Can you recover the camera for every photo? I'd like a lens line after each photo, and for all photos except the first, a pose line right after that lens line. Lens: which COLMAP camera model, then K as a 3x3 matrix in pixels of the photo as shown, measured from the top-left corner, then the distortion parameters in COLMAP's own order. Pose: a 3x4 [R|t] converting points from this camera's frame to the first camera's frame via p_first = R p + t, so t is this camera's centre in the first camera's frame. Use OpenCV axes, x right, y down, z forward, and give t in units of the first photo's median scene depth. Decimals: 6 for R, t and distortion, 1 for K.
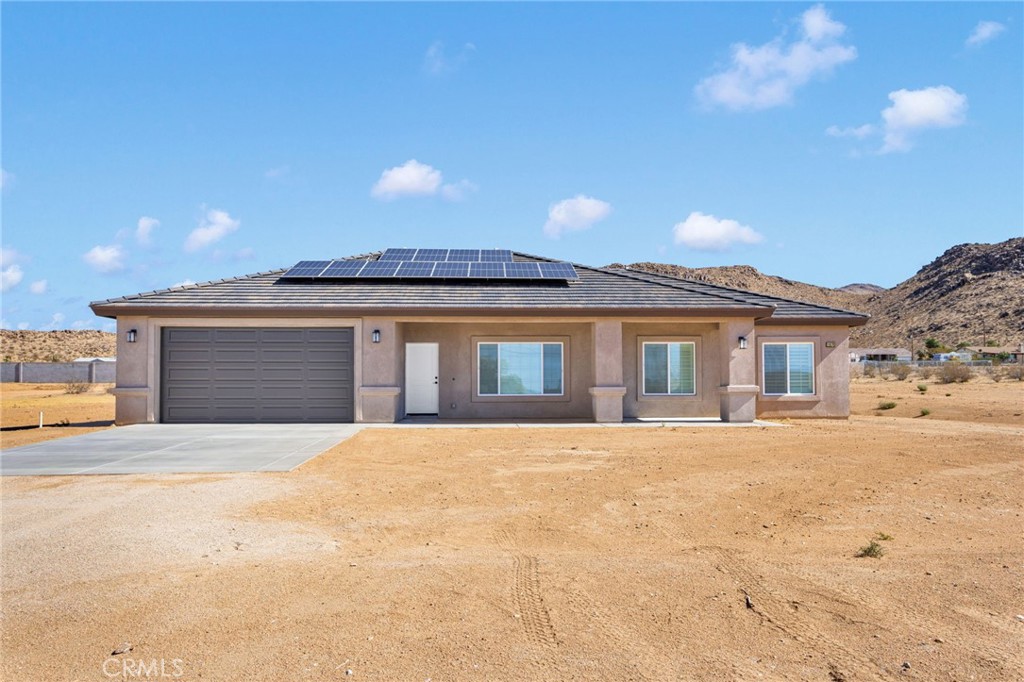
lens RADIAL K [[490.9, 0, 517.6], [0, 490.9, 351.8], [0, 0, 1]] dist [0.004796, 0.000785]
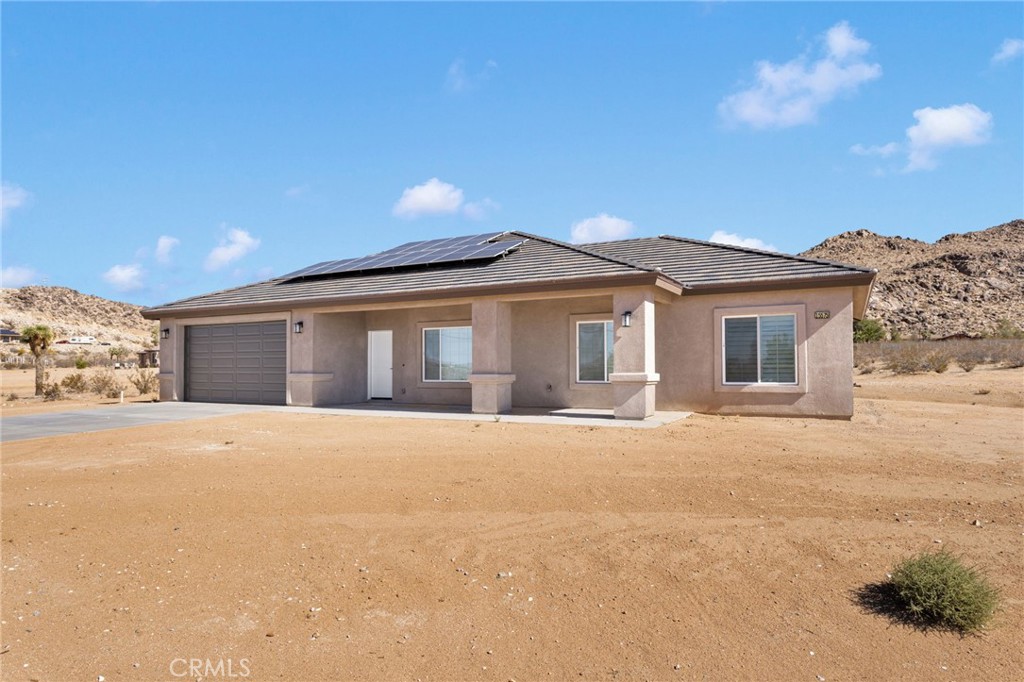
lens RADIAL K [[495.3, 0, 512.0], [0, 495.3, 341.0], [0, 0, 1]] dist [-0.000653, 0.000153]
pose [[0.912451, -0.024200, -0.408470, 0.520253], [0.031730, 0.999428, 0.011670, 0.000596], [0.407954, -0.023609, 0.912697, 0.157732]]
